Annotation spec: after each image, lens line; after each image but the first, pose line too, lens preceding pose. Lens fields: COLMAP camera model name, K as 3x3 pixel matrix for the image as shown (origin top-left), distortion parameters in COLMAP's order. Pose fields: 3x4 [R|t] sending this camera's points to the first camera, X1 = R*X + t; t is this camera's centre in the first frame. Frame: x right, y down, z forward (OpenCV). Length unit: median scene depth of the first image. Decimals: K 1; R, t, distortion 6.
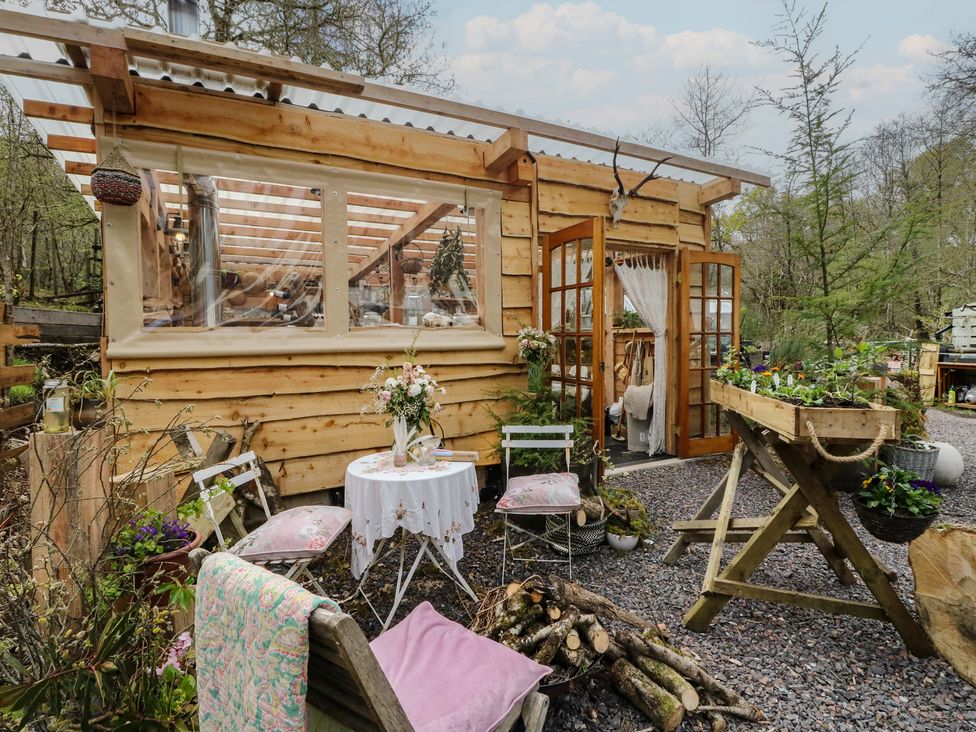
lens RADIAL K [[504.9, 0, 492.3], [0, 504.9, 357.7], [0, 0, 1]] dist [-0.007324, -0.008873]
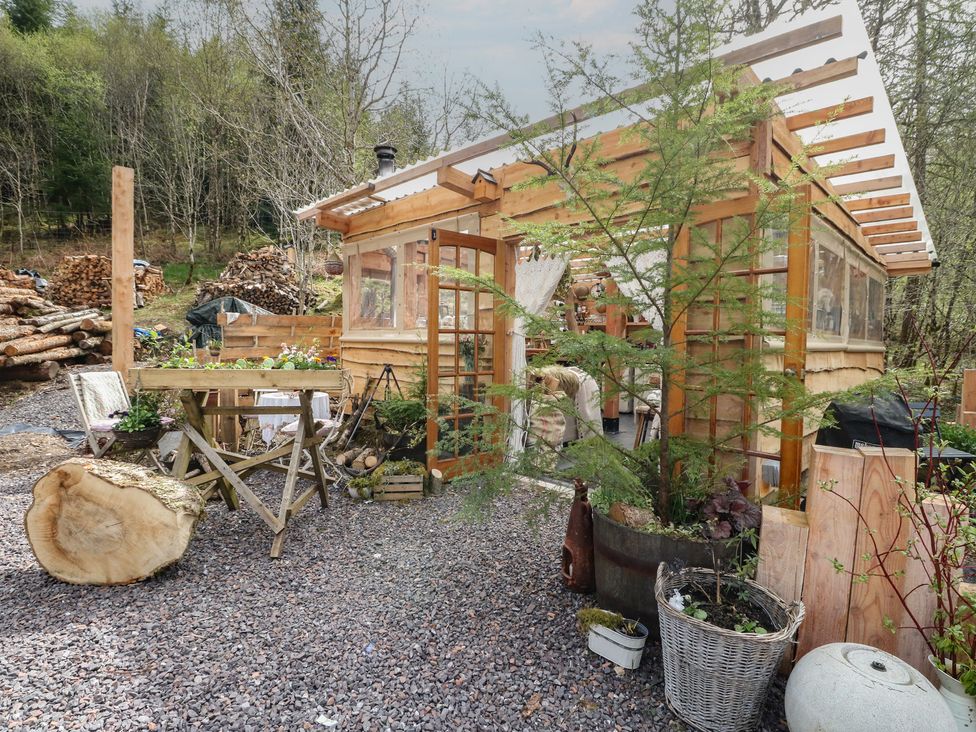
lens RADIAL K [[504.9, 0, 492.6], [0, 504.9, 360.8], [0, 0, 1]] dist [-0.007324, -0.008873]
pose [[0.288230, 0.053172, -0.956084, 1.155928], [-0.060214, 0.997488, 0.037321, -0.025999], [0.955666, 0.046812, 0.290708, 0.690255]]
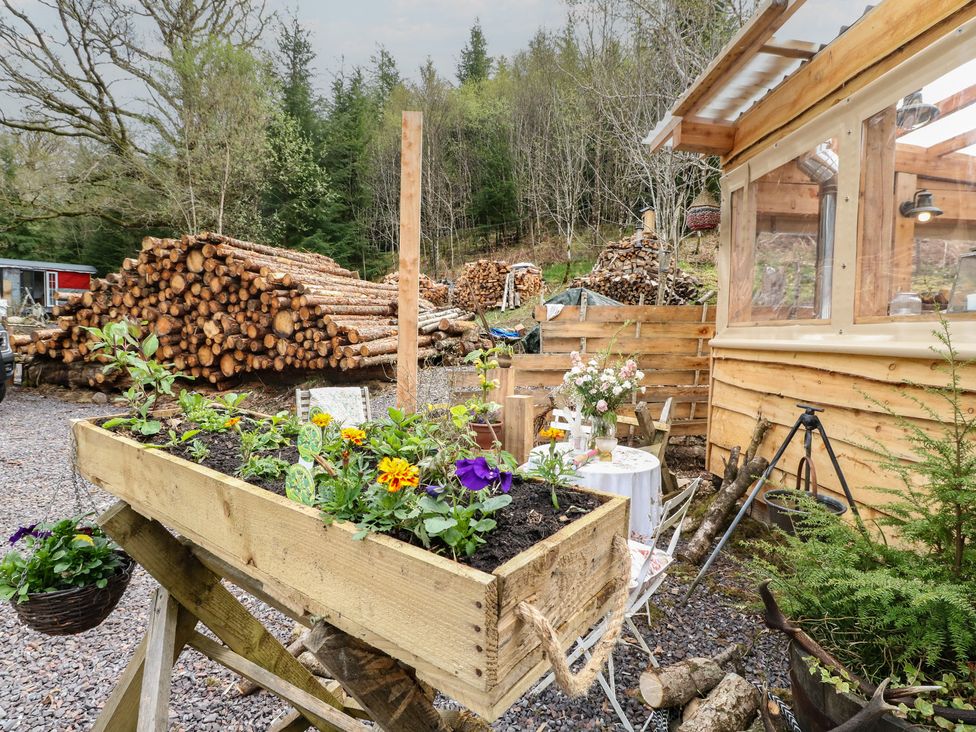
lens RADIAL K [[504.9, 0, 490.8], [0, 504.9, 358.7], [0, 0, 1]] dist [-0.007324, -0.008873]
pose [[-0.443512, 0.044666, -0.895155, 0.476194], [-0.054513, 0.995564, 0.076685, -0.025722], [0.894609, 0.082808, -0.439110, 0.736896]]
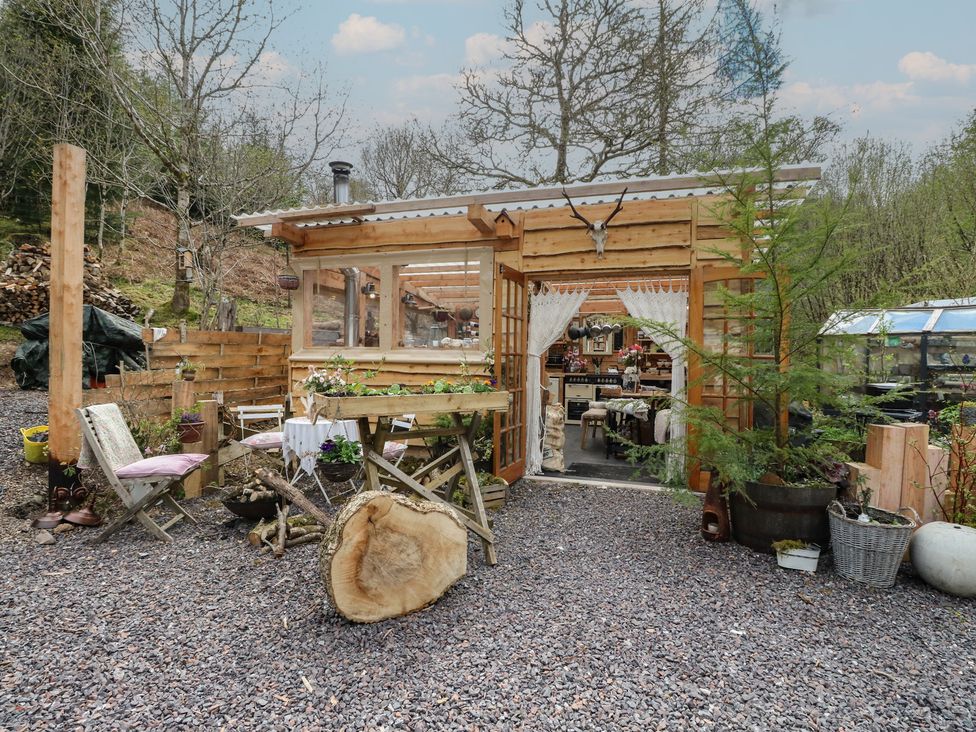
lens RADIAL K [[504.9, 0, 493.3], [0, 504.9, 361.5], [0, 0, 1]] dist [-0.007324, -0.008873]
pose [[0.686514, 0.026529, -0.726633, 0.973713], [-0.052234, 0.998552, -0.012893, -0.009252], [0.725238, 0.046806, 0.686905, 0.099468]]
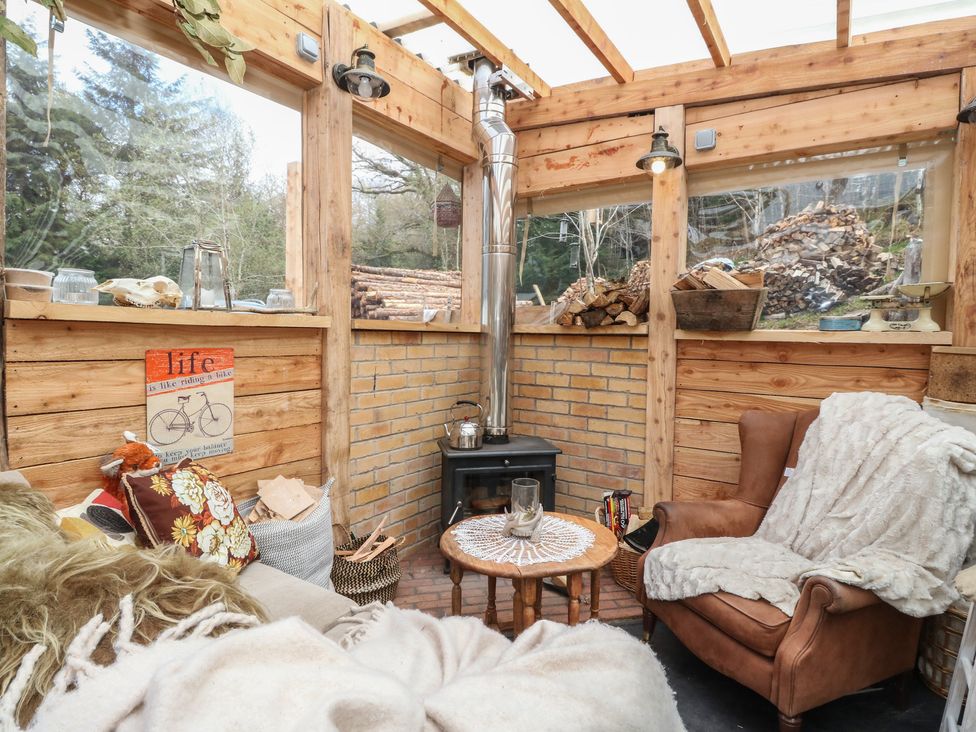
lens RADIAL K [[504.9, 0, 495.9], [0, 504.9, 356.7], [0, 0, 1]] dist [-0.007324, -0.008873]
pose [[-0.880209, 0.017995, -0.474245, -0.164384], [-0.025877, 0.995975, 0.085820, -0.064971], [0.473880, 0.087811, -0.876200, 1.446826]]
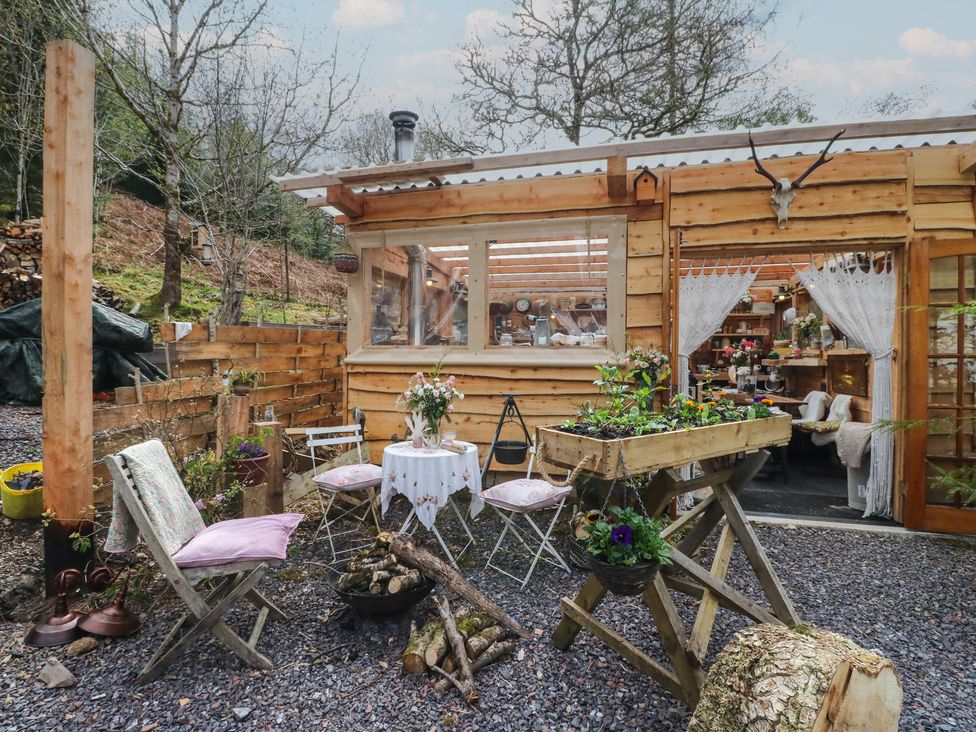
lens RADIAL K [[504.9, 0, 489.5], [0, 504.9, 361.0], [0, 0, 1]] dist [-0.007324, -0.008873]
pose [[0.721004, 0.025150, -0.692474, 0.525603], [-0.043431, 0.999016, -0.008936, -0.009921], [0.691569, 0.036518, 0.721387, 0.074721]]
